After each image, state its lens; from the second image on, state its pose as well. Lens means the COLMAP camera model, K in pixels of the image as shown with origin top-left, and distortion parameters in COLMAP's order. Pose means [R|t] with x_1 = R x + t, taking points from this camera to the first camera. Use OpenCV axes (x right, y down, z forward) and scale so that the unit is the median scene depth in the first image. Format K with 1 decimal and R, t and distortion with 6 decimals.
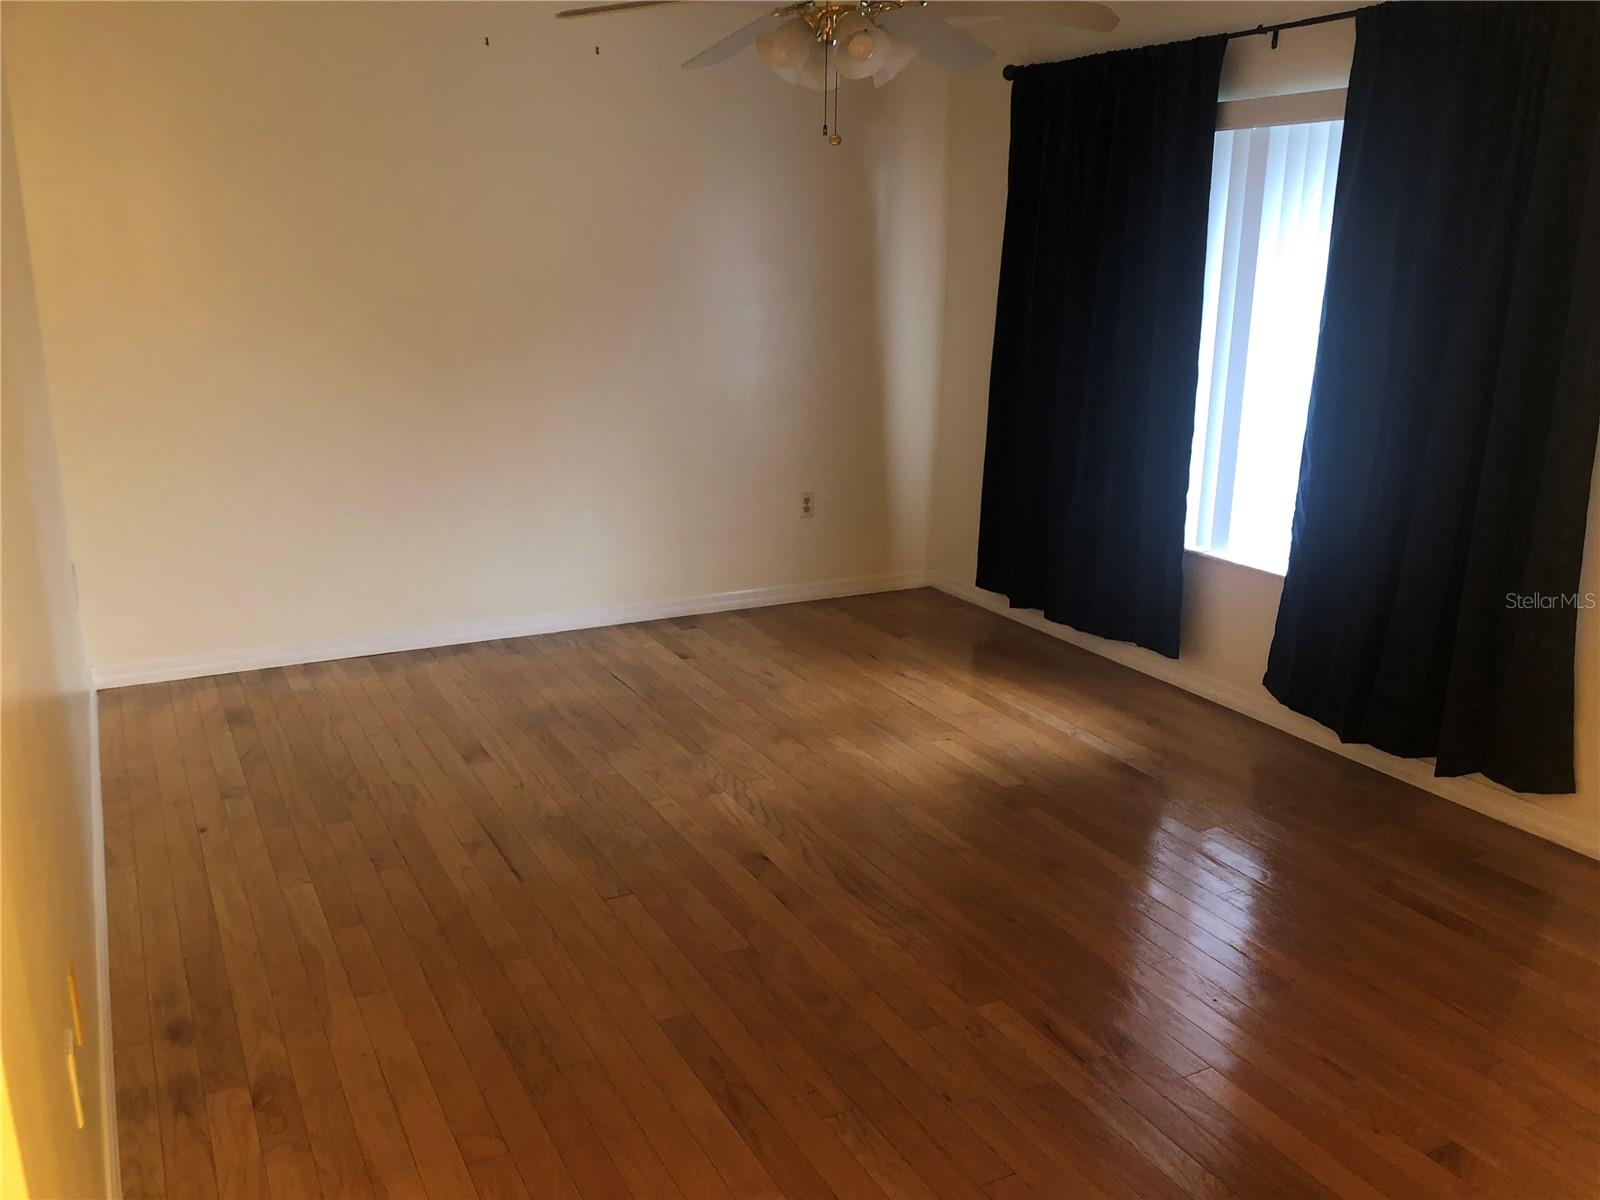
lens RADIAL K [[1313.1, 0, 800.0], [0, 1313.1, 600.0], [0, 0, 1]] dist [0.060643, -0.071908]
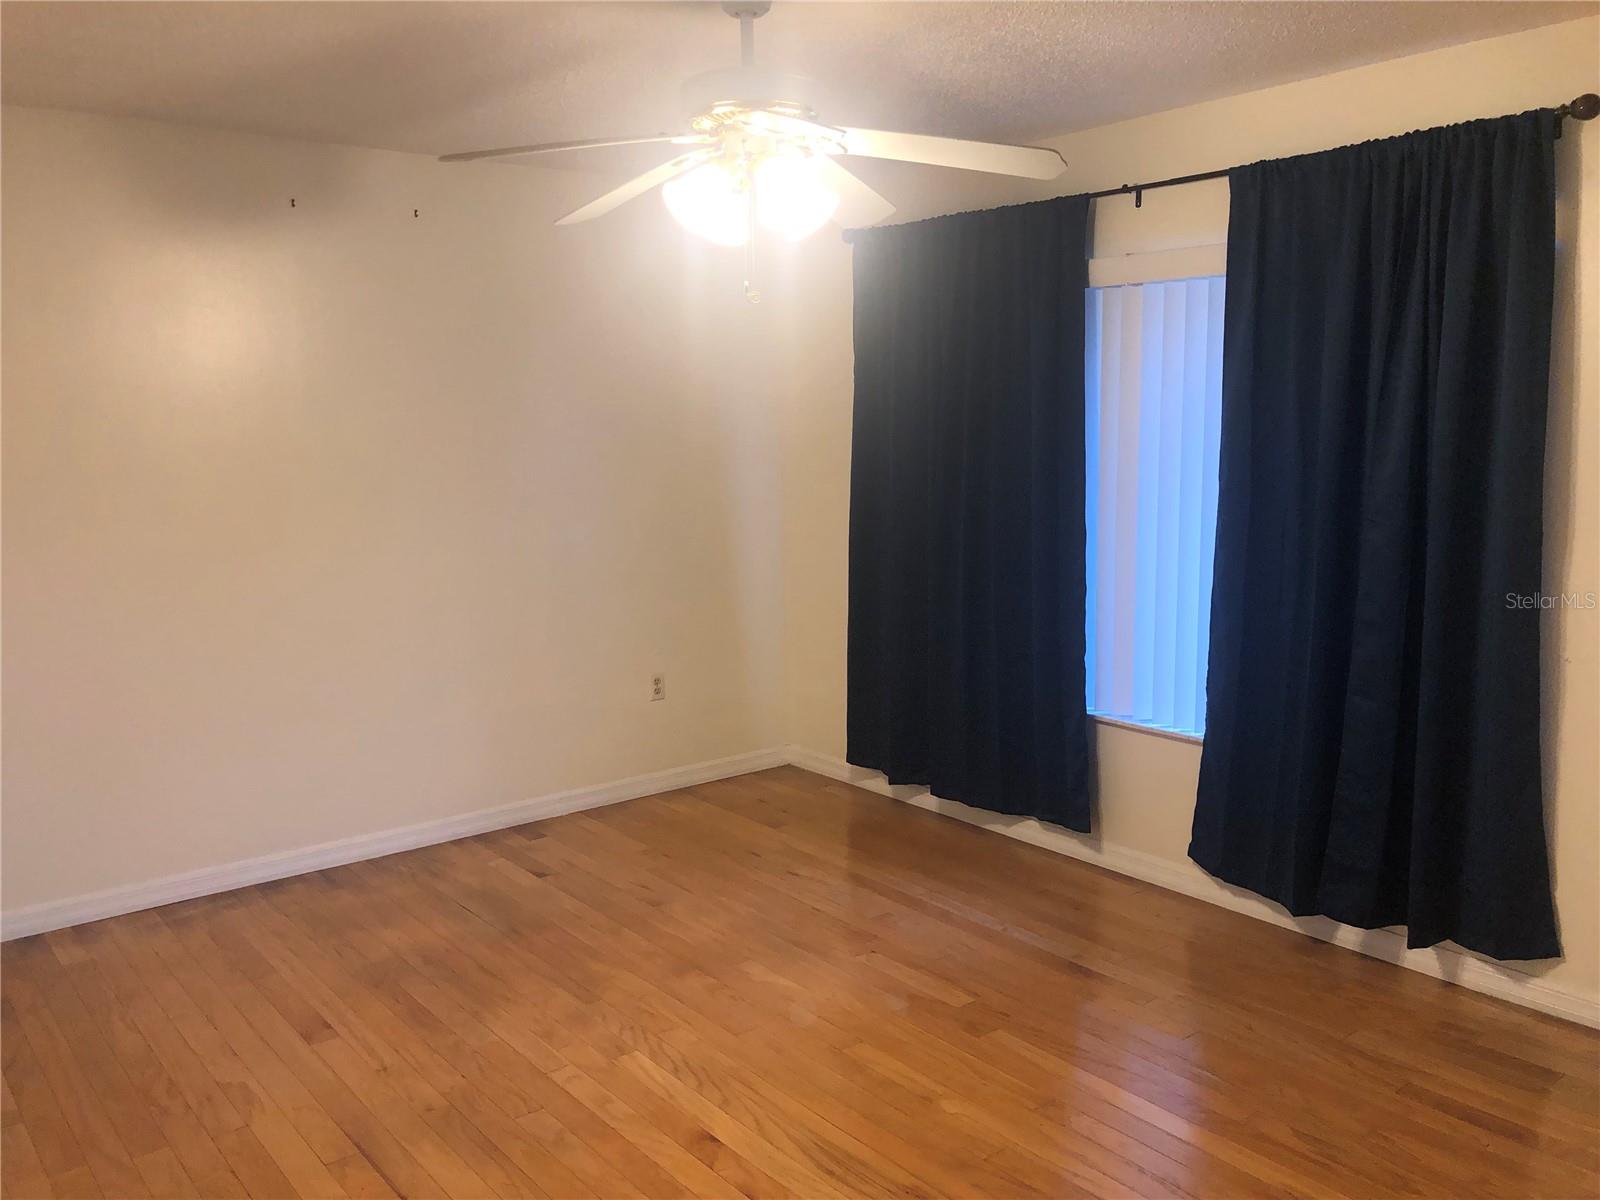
lens RADIAL K [[1324.6, 0, 800.0], [0, 1324.6, 600.0], [0, 0, 1]] dist [-0.067007, 0.115648]
pose [[0.980145, -0.052233, 0.191277, -0.091953], [0.072984, 0.991990, -0.103094, -0.040637], [-0.184360, 0.115008, 0.976107, 0.119260]]
